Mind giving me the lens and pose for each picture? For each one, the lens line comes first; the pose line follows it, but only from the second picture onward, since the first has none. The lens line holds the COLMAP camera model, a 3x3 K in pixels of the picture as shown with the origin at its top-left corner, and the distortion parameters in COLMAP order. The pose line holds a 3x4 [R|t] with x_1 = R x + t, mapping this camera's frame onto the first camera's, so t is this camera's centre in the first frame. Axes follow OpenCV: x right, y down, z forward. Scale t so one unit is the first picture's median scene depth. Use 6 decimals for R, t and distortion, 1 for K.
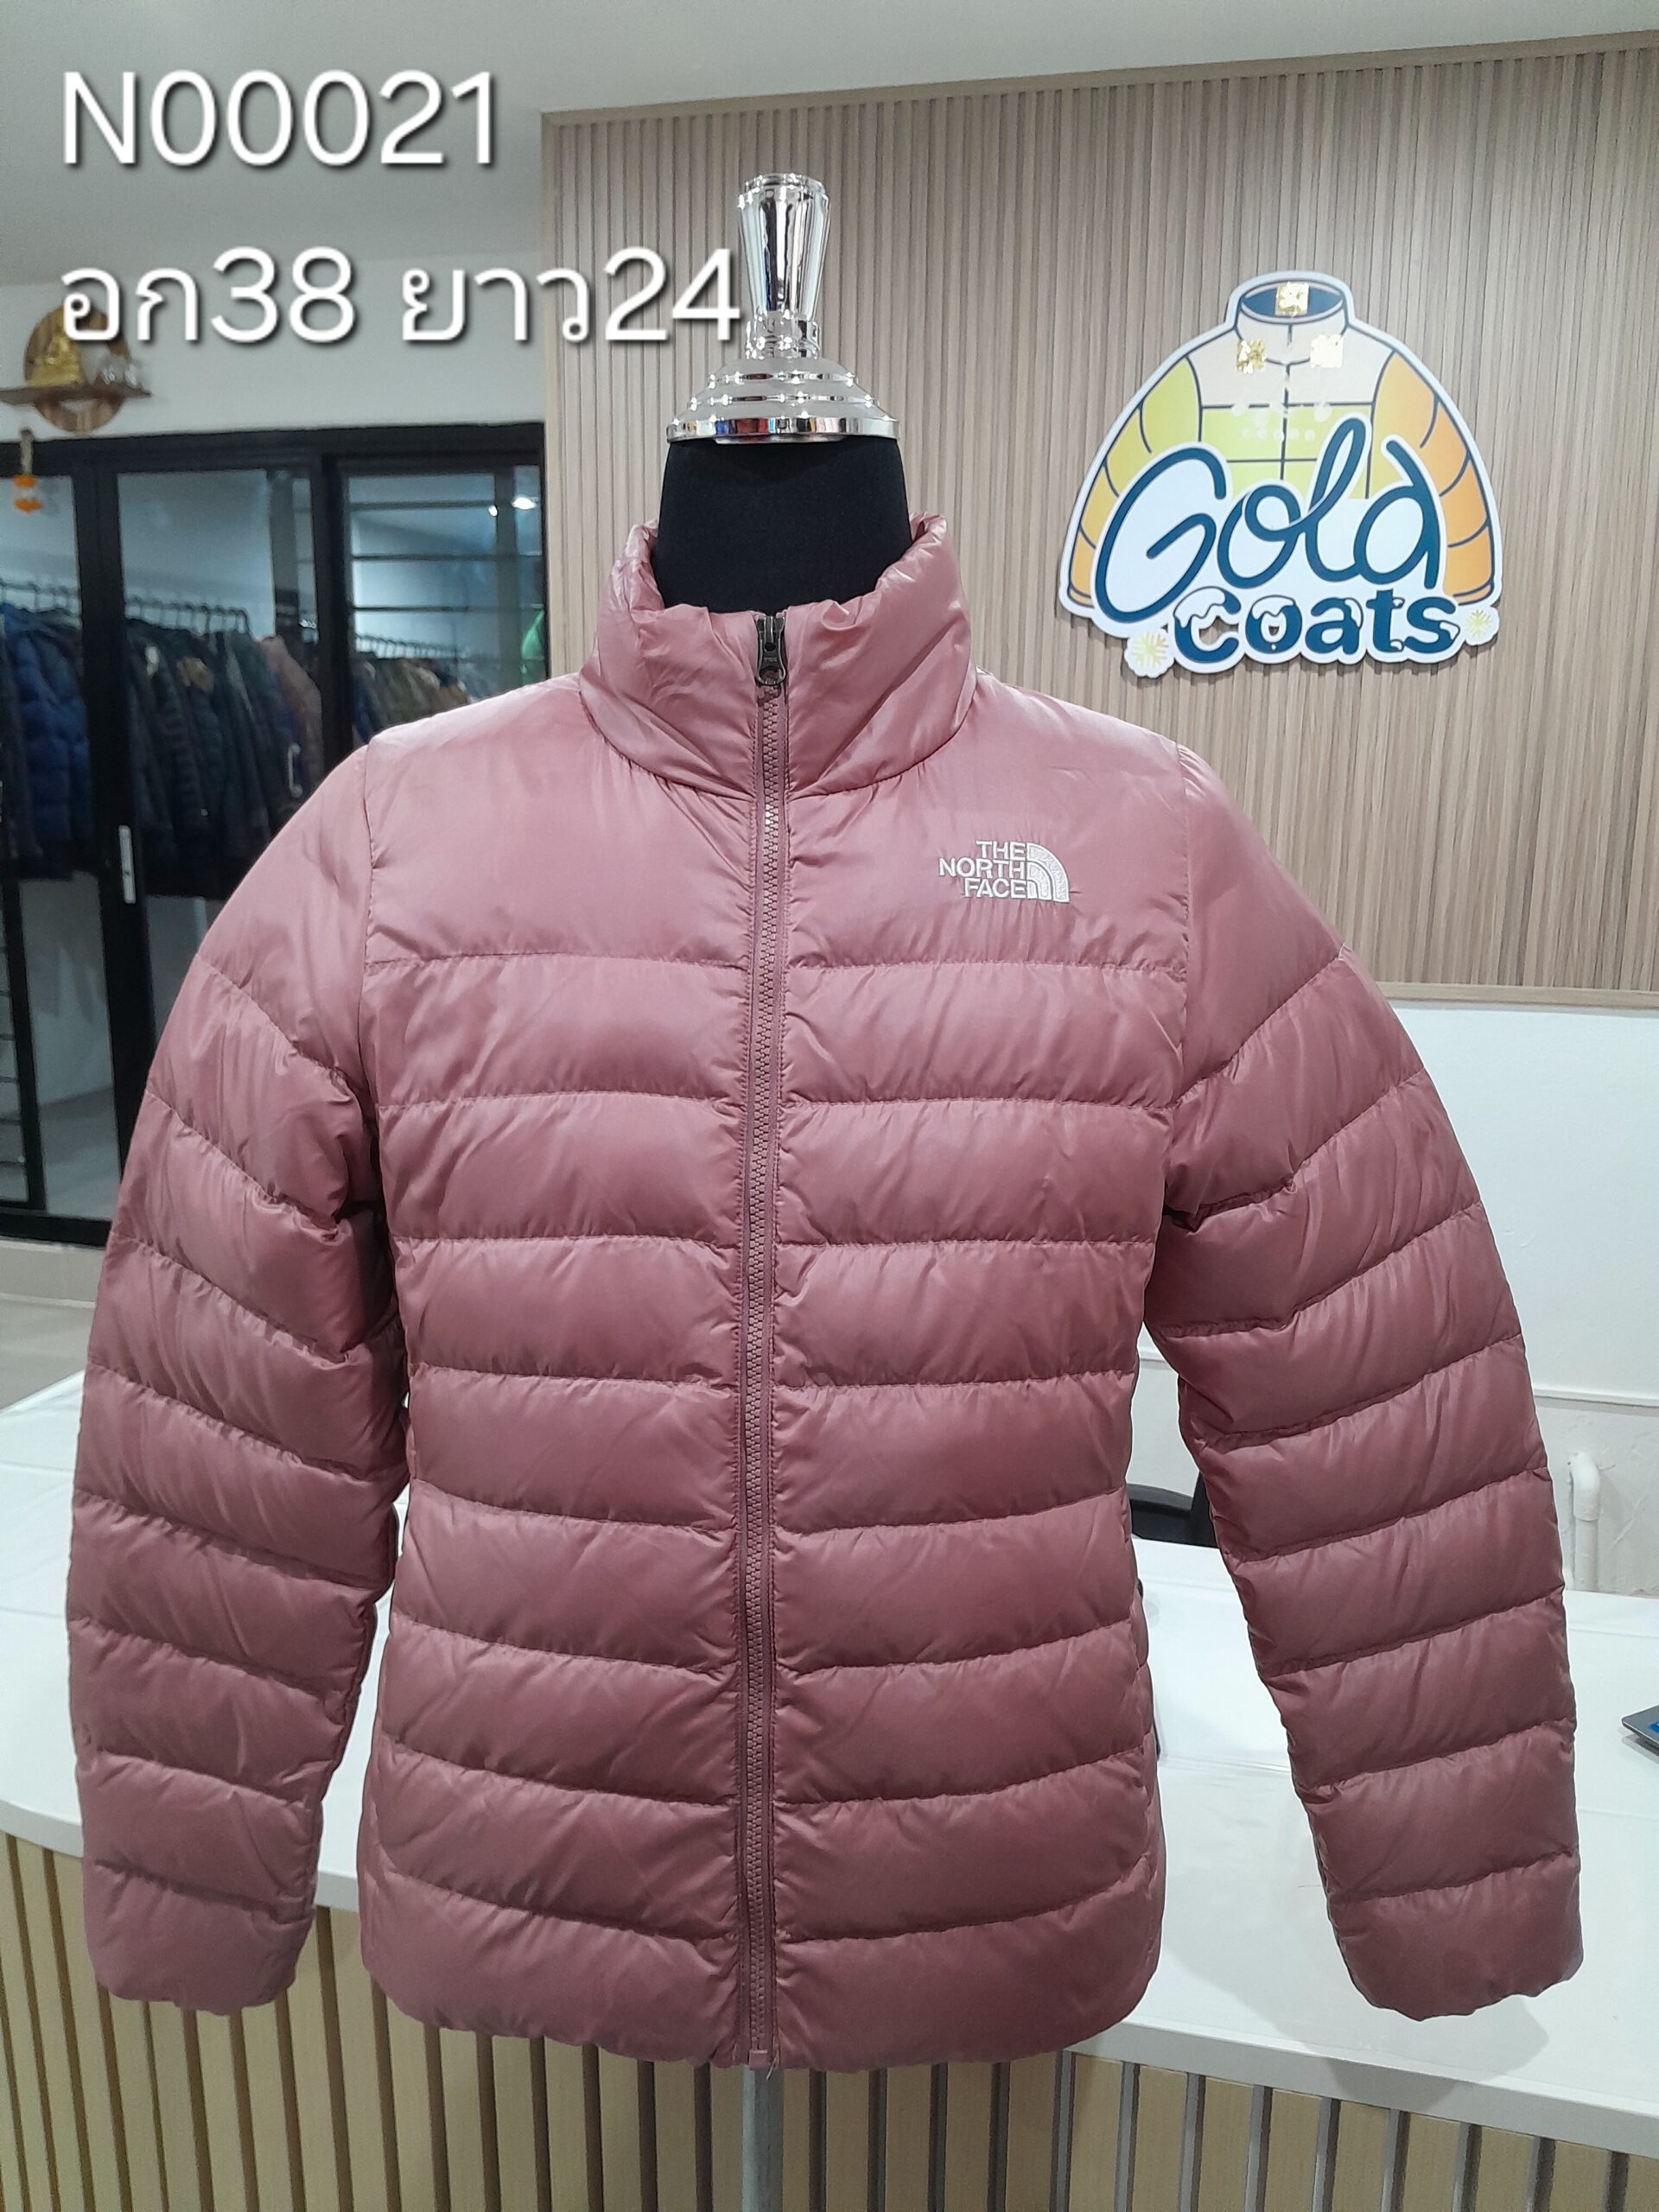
lens RADIAL K [[1743.4, 0, 824.0], [0, 1743.4, 1120.7], [0, 0, 1]] dist [0.029393, -0.118387]
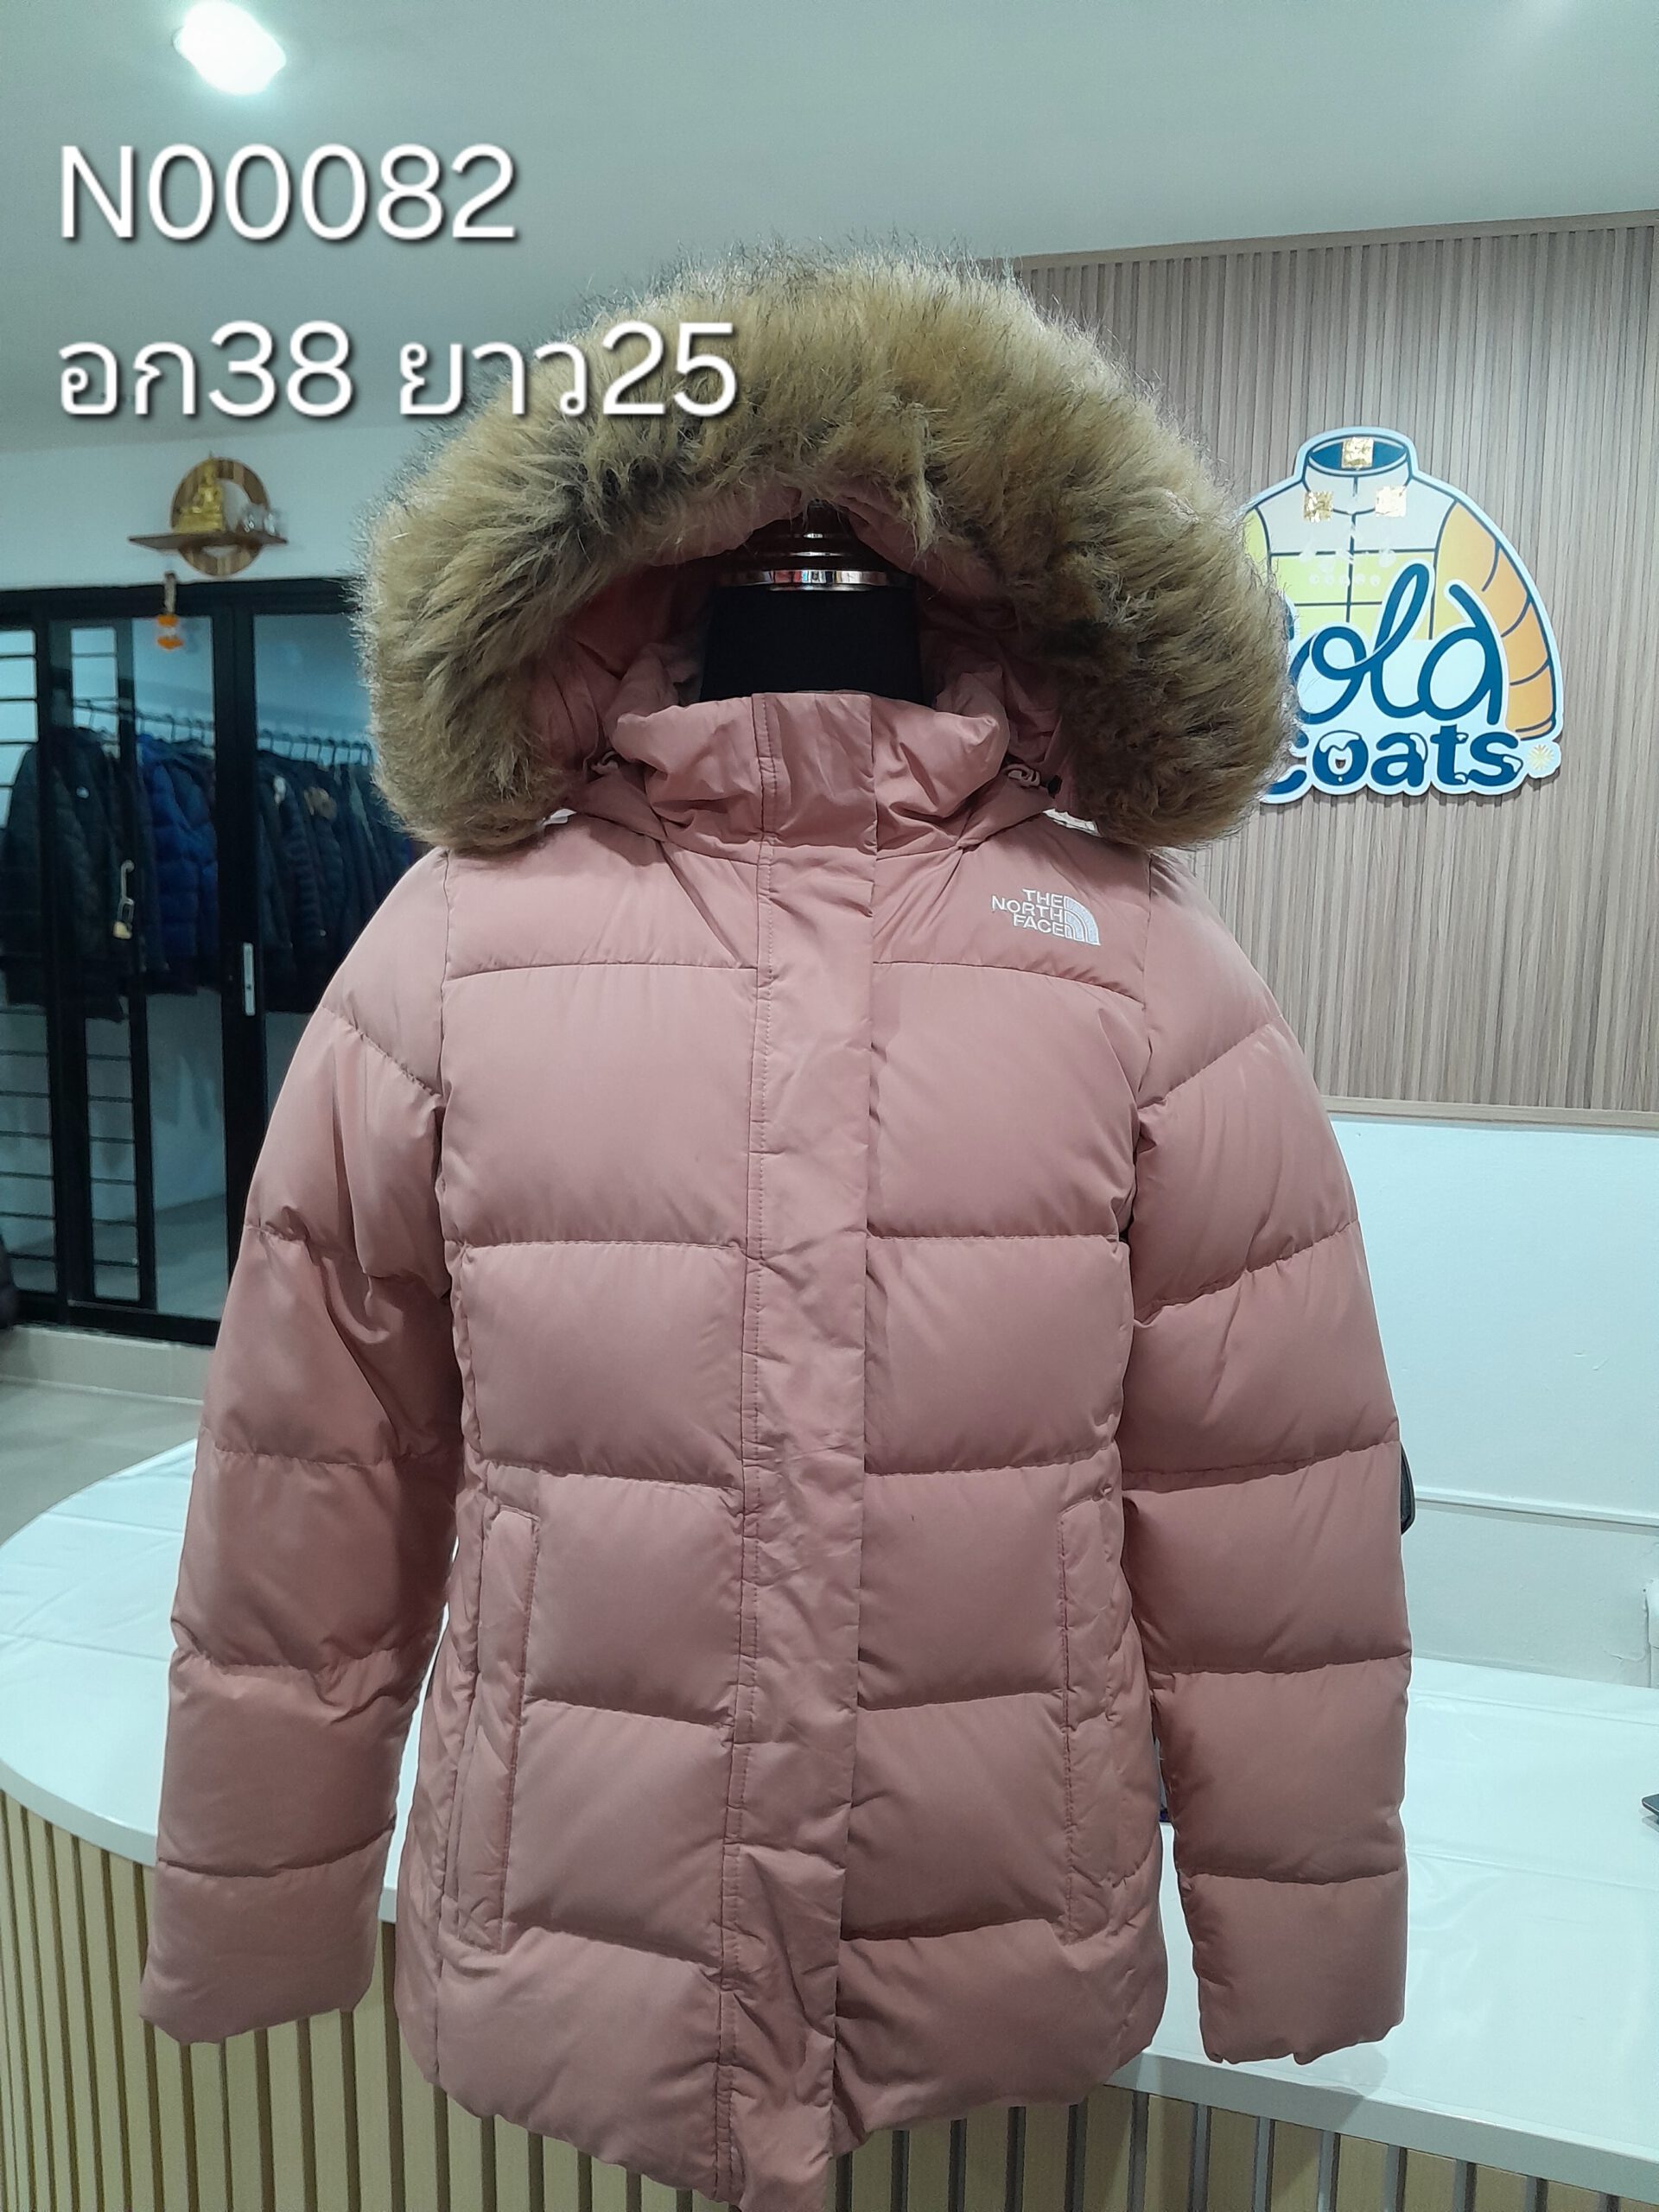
lens RADIAL K [[1720.6, 0, 828.4], [0, 1720.6, 1112.9], [0, 0, 1]] dist [0.067083, -0.195663]
pose [[0.998514, 0.016033, -0.052093, 0.009874], [-0.020014, 0.996844, -0.076819, 0.011929], [0.050697, 0.077747, 0.995683, -0.025280]]
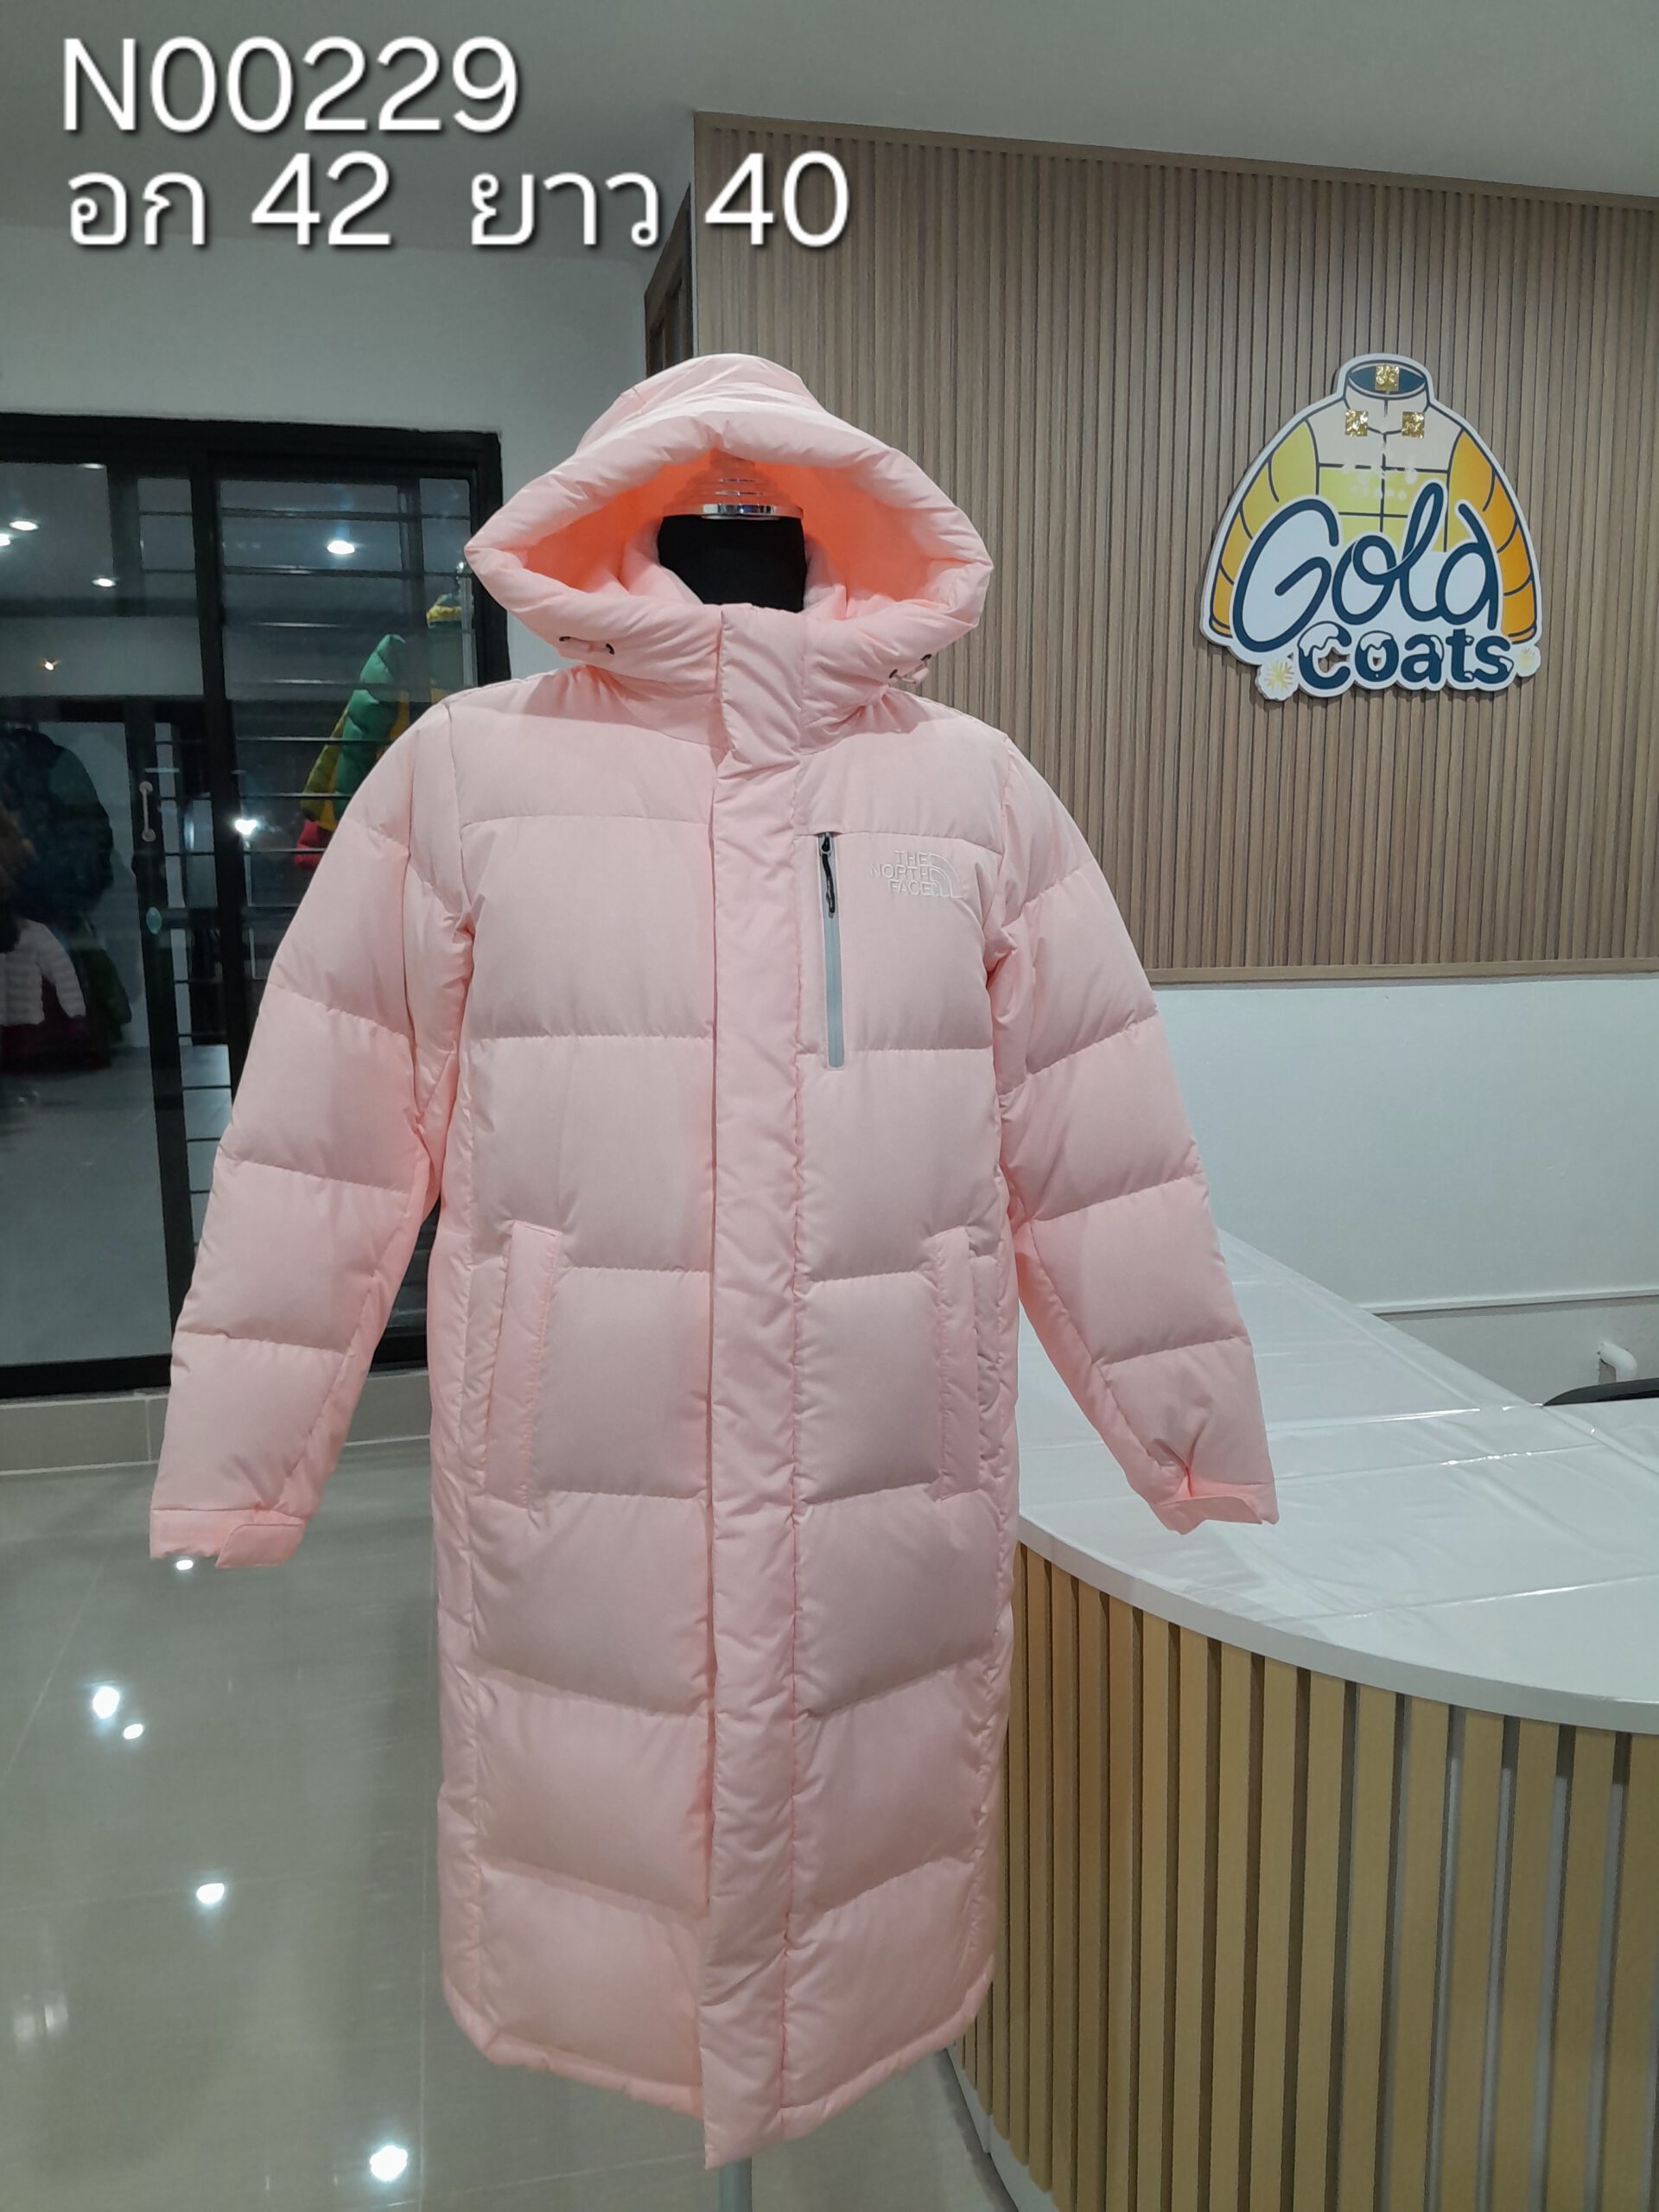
lens RADIAL K [[1720.8, 0, 827.4], [0, 1720.8, 1112.1], [0, 0, 1]] dist [0.041749, -0.133658]
pose [[0.897855, -0.085600, 0.431889, -0.580635], [0.103986, 0.994396, -0.019089, -0.001555], [-0.427835, 0.062049, 0.901725, 0.147511]]
